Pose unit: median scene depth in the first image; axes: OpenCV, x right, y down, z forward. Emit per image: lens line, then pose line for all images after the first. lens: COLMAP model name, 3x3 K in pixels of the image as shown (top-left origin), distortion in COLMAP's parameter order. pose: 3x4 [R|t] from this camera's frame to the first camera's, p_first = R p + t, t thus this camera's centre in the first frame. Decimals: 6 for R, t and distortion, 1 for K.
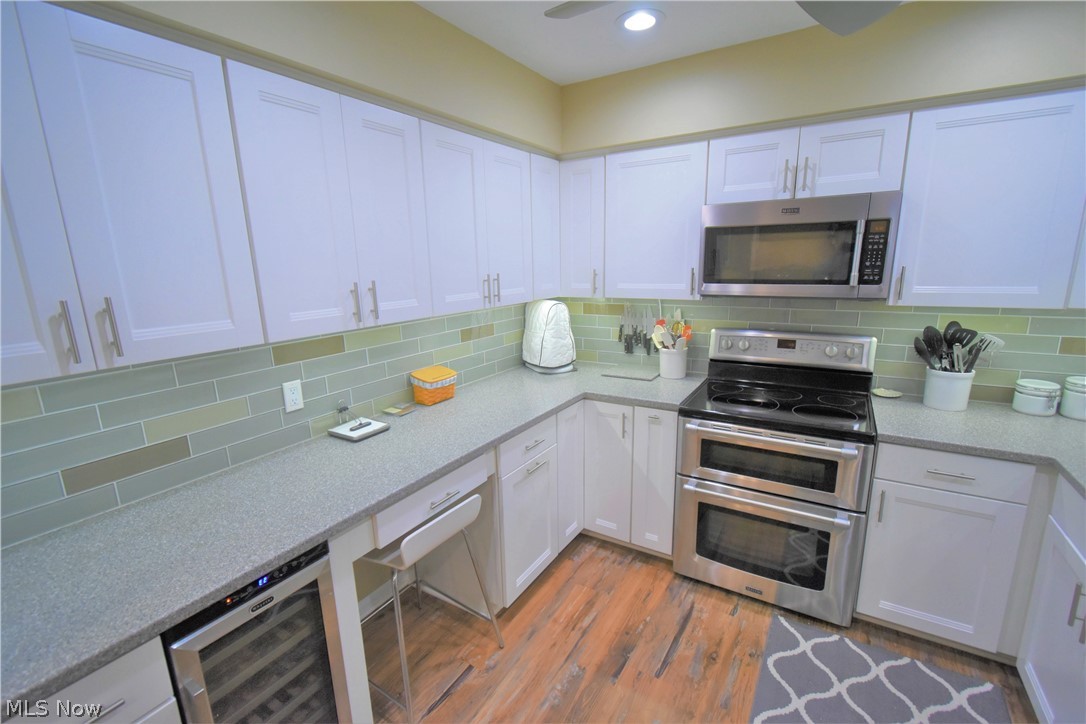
lens RADIAL K [[479.5, 0, 544.4], [0, 479.5, 365.3], [0, 0, 1]] dist [0.008539, -0.004594]
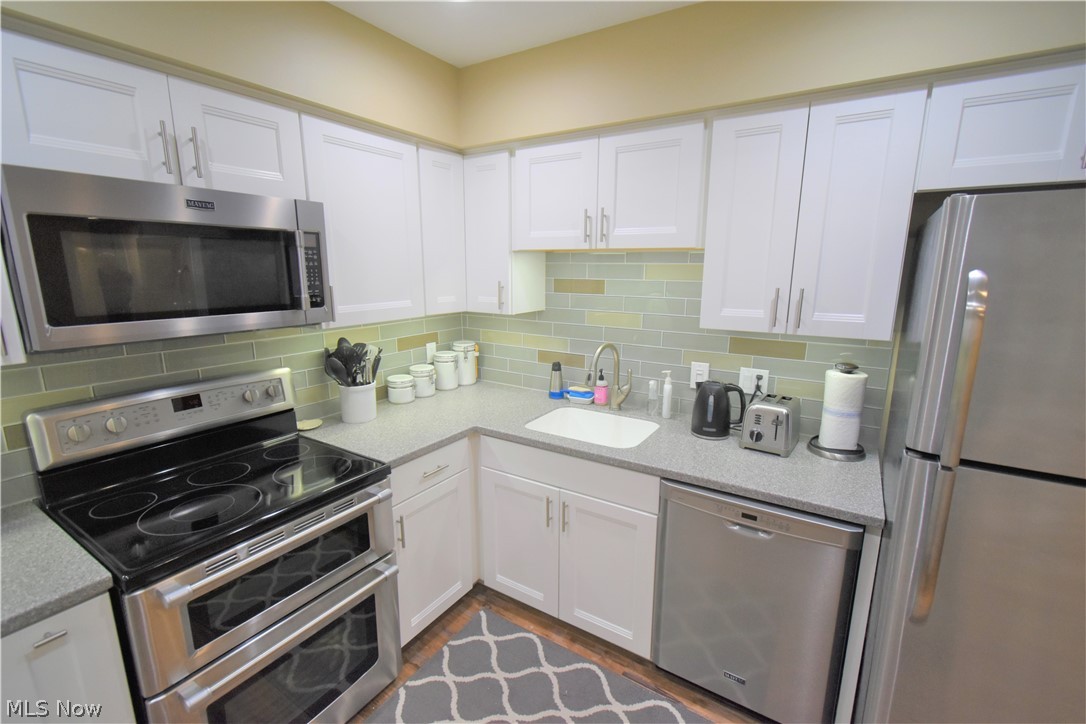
lens RADIAL K [[479.5, 0, 544.4], [0, 479.5, 365.3], [0, 0, 1]] dist [0.008539, -0.004594]
pose [[0.013787, -0.181823, 0.983235, -0.161092], [0.215381, 0.960785, 0.174651, -0.119130], [-0.976433, 0.209362, 0.052408, 0.528204]]
